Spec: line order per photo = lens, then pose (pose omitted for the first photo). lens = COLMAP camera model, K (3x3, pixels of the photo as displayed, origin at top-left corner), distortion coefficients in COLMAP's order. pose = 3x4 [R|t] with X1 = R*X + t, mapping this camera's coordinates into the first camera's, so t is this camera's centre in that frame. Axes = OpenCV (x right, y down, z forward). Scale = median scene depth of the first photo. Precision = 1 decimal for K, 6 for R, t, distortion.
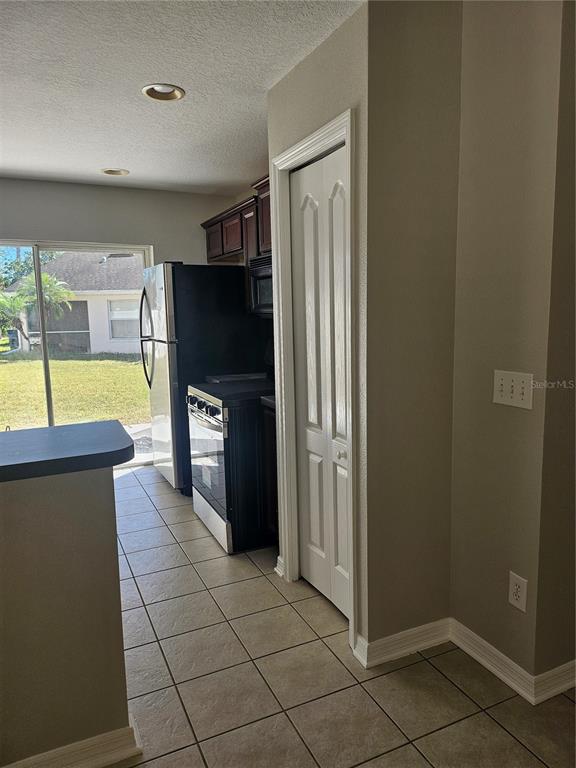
lens RADIAL K [[543.2, 0, 293.7], [0, 543.2, 383.1], [0, 0, 1]] dist [0.060664, -0.051094]
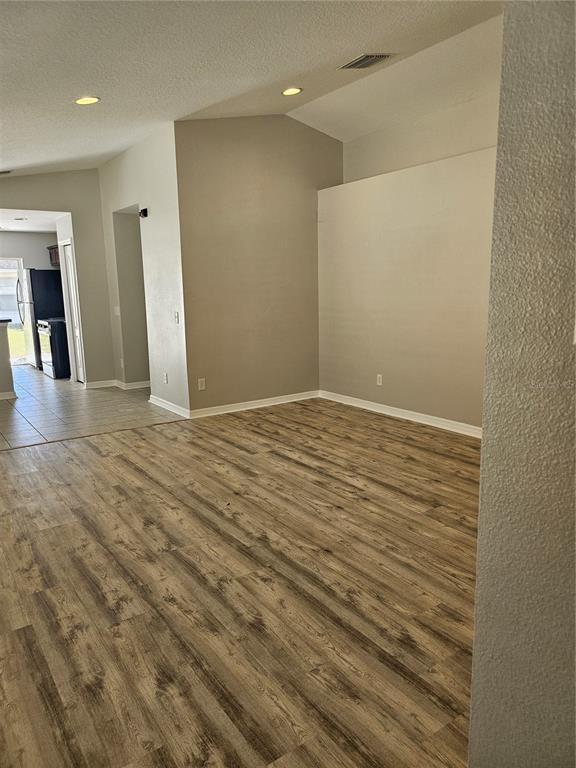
lens RADIAL K [[543.2, 0, 293.6], [0, 543.2, 378.1], [0, 0, 1]] dist [0.060664, -0.051094]
pose [[0.985428, -0.025372, 0.168190, 0.542492], [0.019646, 0.999172, 0.035621, 0.210080], [-0.168955, -0.031798, 0.985111, -1.722029]]
